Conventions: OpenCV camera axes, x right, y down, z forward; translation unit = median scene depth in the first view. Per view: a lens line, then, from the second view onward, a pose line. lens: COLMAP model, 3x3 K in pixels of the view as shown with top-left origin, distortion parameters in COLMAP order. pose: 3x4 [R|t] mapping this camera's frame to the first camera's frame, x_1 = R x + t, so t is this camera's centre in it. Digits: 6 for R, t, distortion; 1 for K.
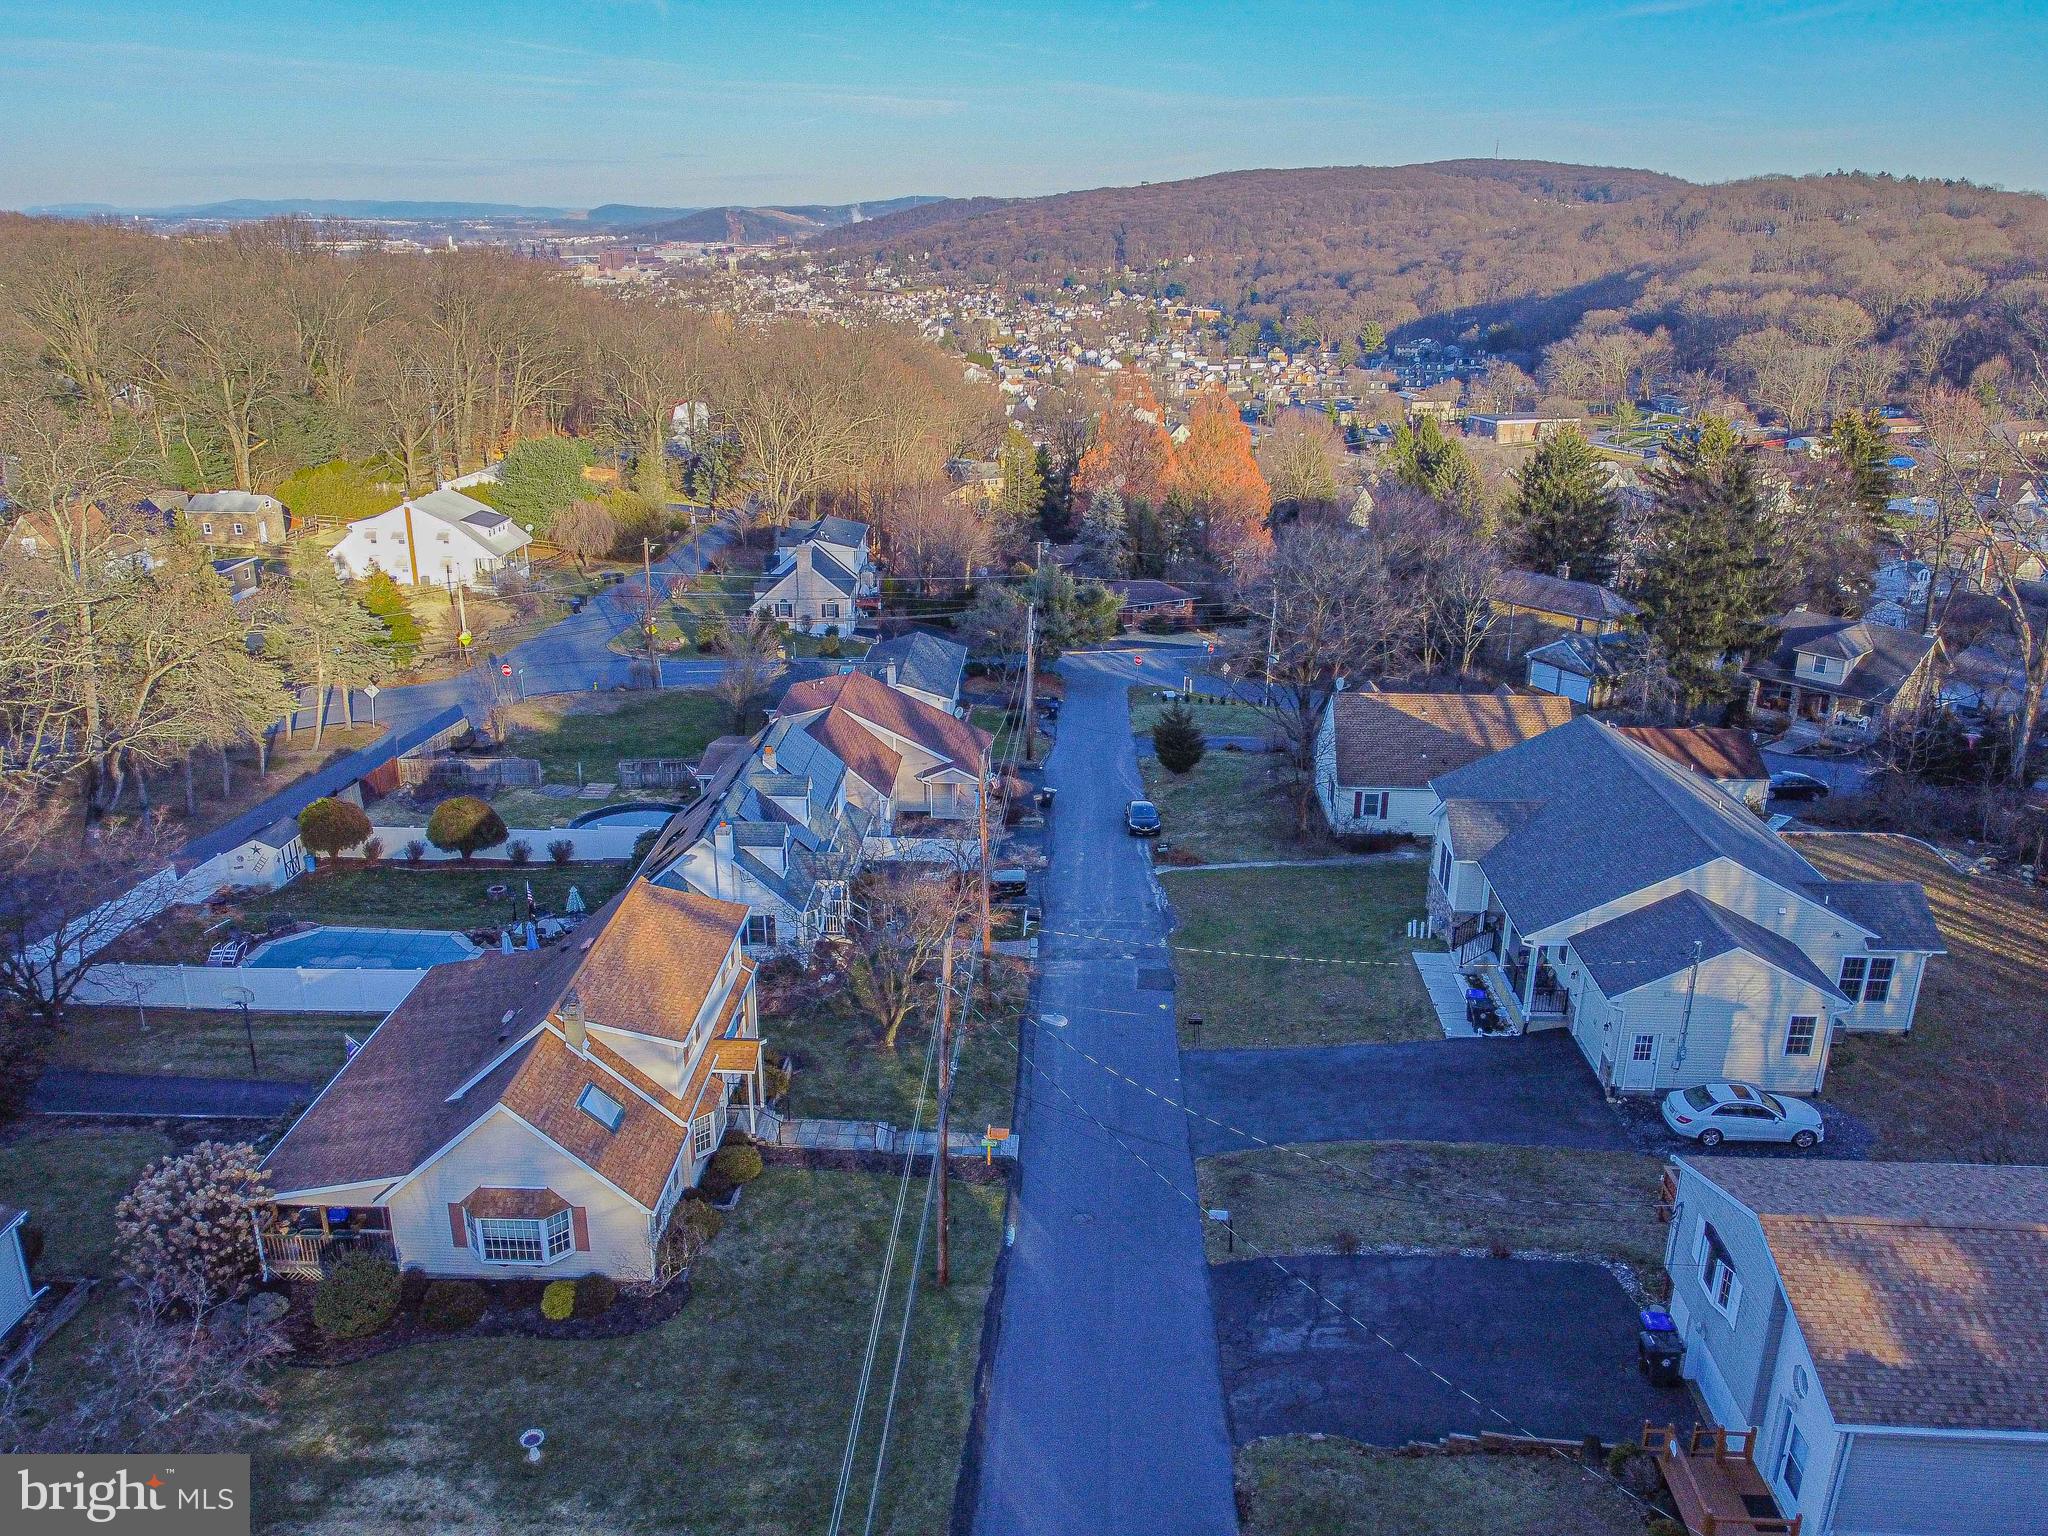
lens RADIAL K [[1539.2, 0, 1028.9], [0, 1539.2, 760.8], [0, 0, 1]] dist [0.010357, -0.017361]
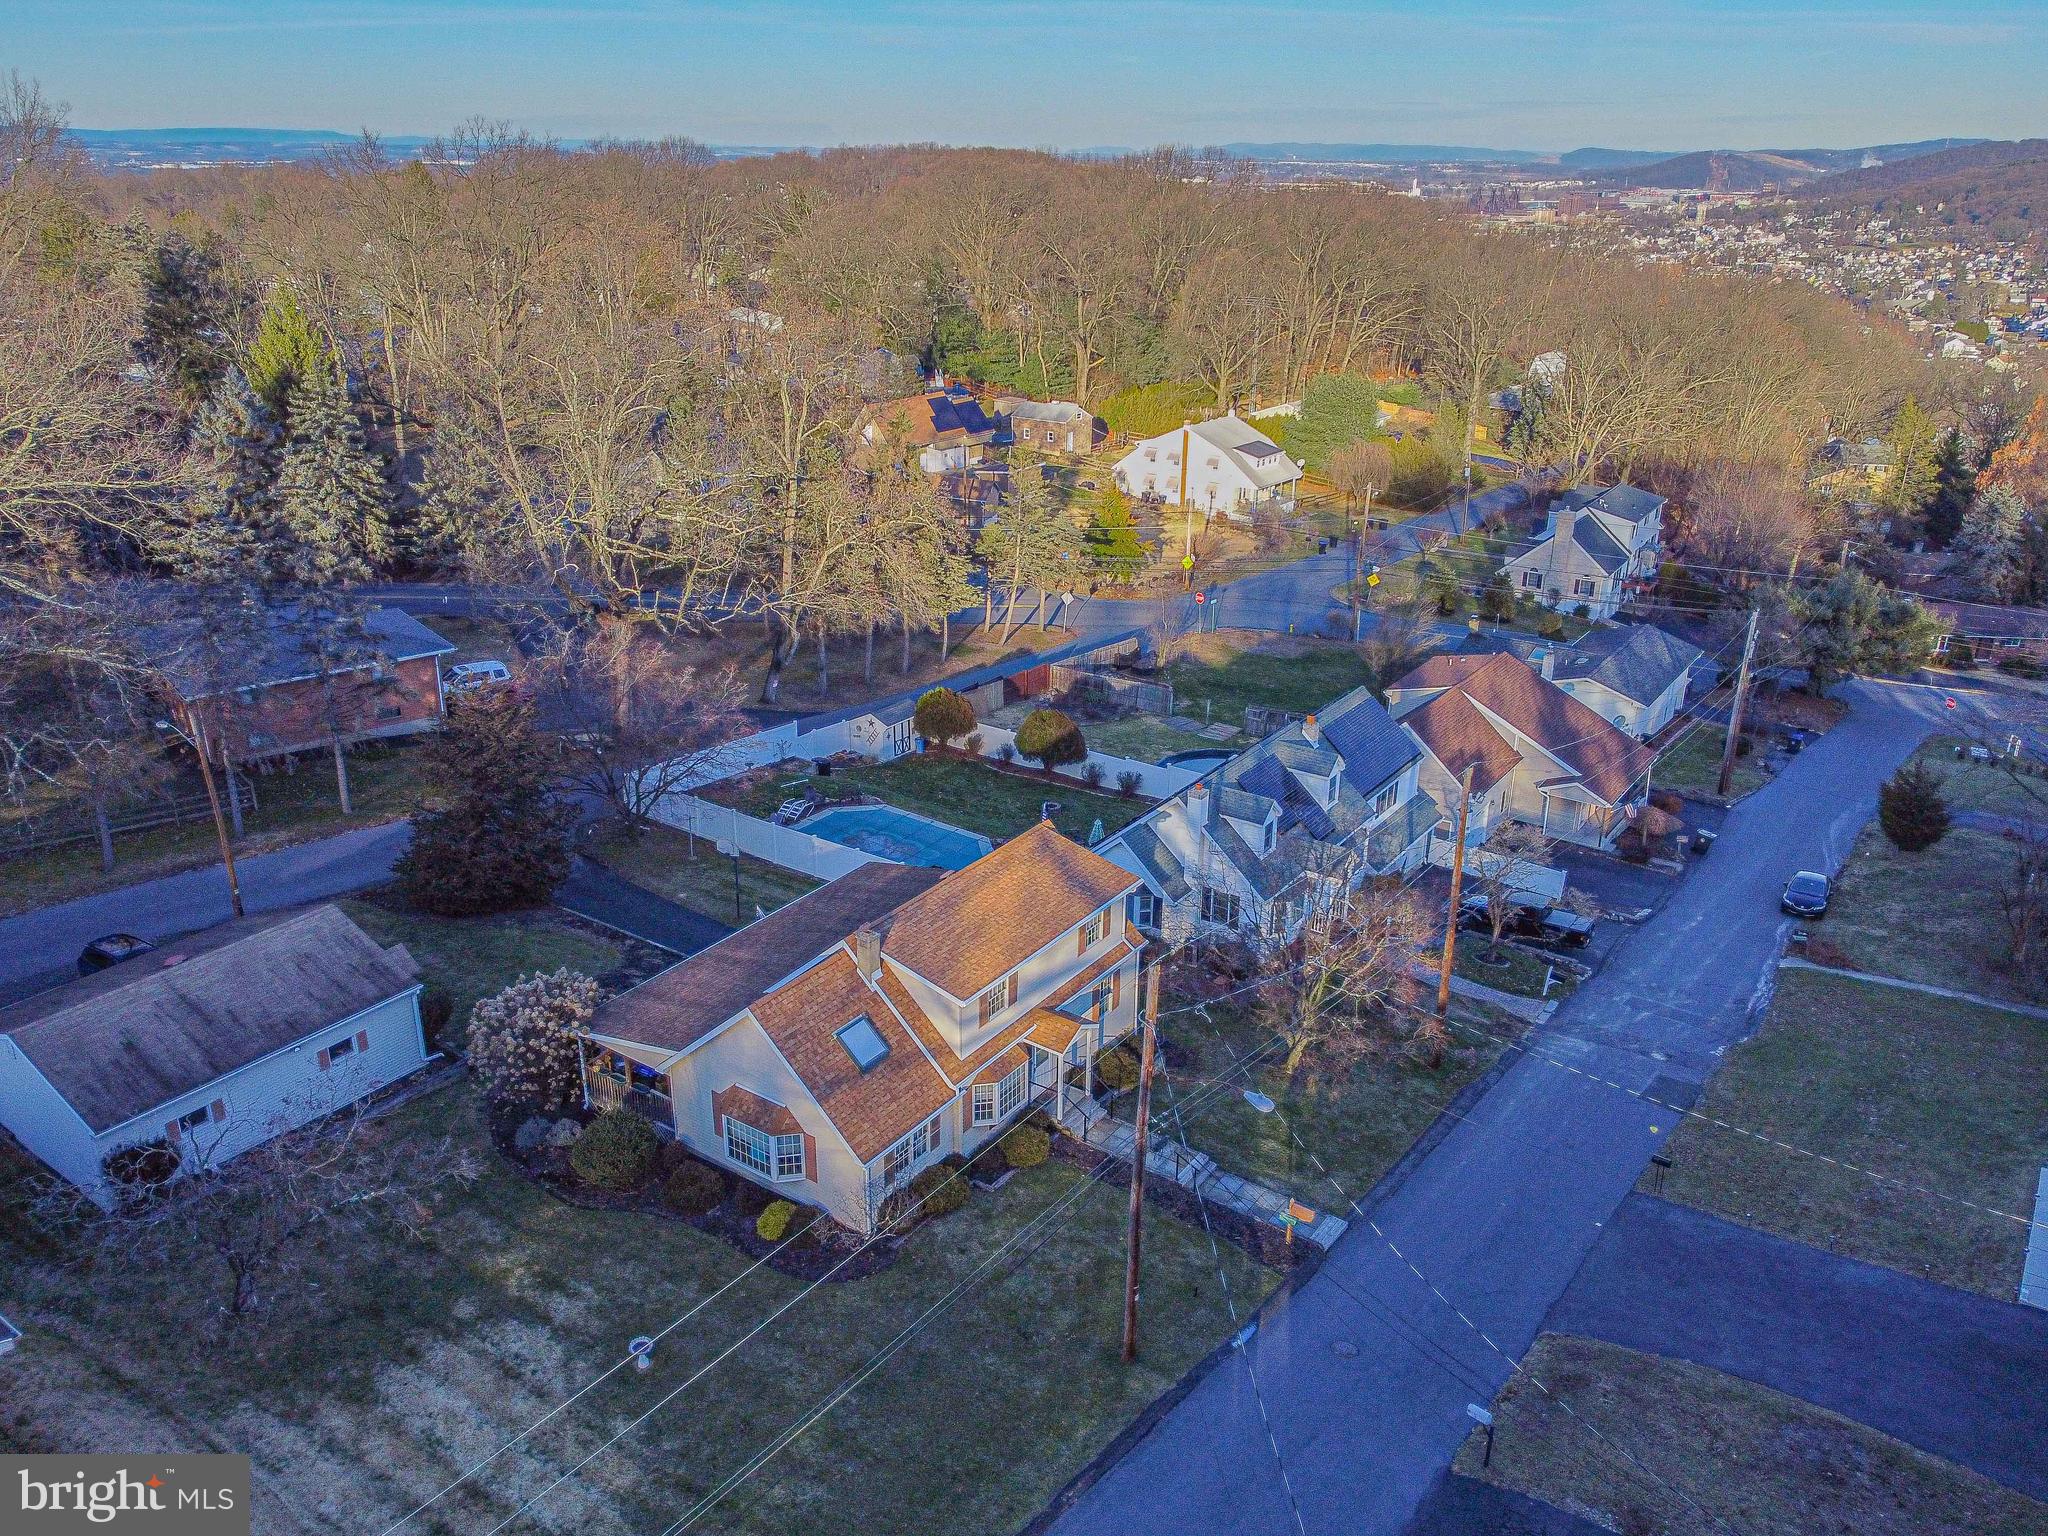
lens RADIAL K [[1539.2, 0, 1026.4], [0, 1539.2, 777.3], [0, 0, 1]] dist [0.010357, -0.017361]
pose [[0.840283, 0.204090, -0.502267, 0.112605], [-0.183084, 0.978835, 0.091442, -0.018955], [0.510299, 0.015120, 0.859864, 0.100108]]
